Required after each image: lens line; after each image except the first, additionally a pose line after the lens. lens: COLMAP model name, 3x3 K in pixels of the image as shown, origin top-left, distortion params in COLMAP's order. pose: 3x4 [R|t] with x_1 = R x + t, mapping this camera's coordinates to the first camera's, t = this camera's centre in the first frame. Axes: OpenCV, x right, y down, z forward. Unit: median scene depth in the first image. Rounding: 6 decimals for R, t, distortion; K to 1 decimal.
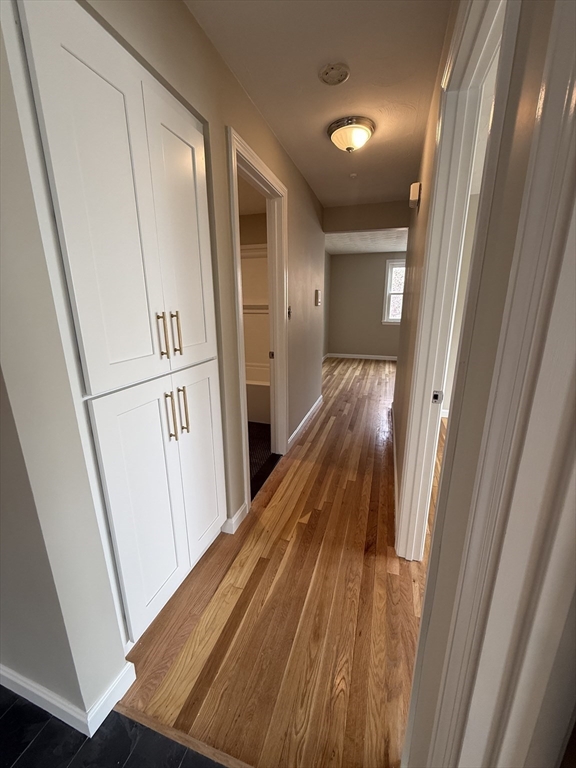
lens RADIAL K [[304.6, 0, 288.0], [0, 304.6, 384.0], [0, 0, 1]] dist [0.000596, 0.000219]
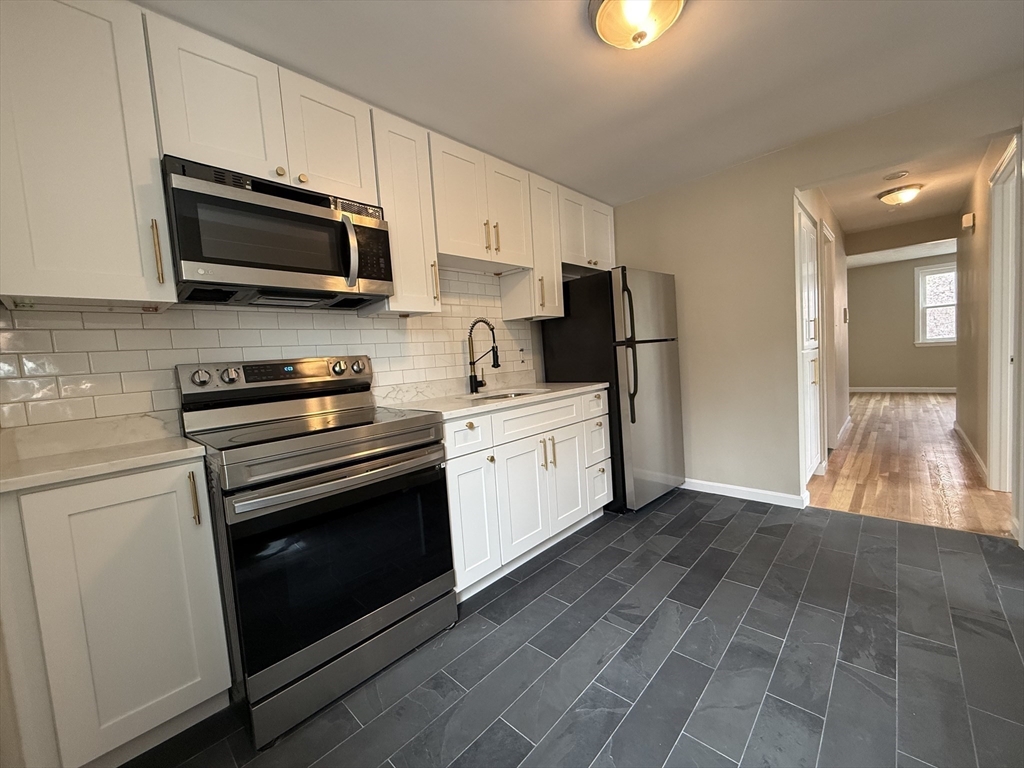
lens RADIAL K [[406.1, 0, 512.0], [0, 406.1, 384.0], [0, 0, 1]] dist [0.000596, 0.000219]
pose [[0.897887, -0.029823, -0.439215, -0.471790], [-0.046174, 0.985820, -0.161330, 0.329635], [0.437798, 0.165137, 0.883777, -1.011979]]
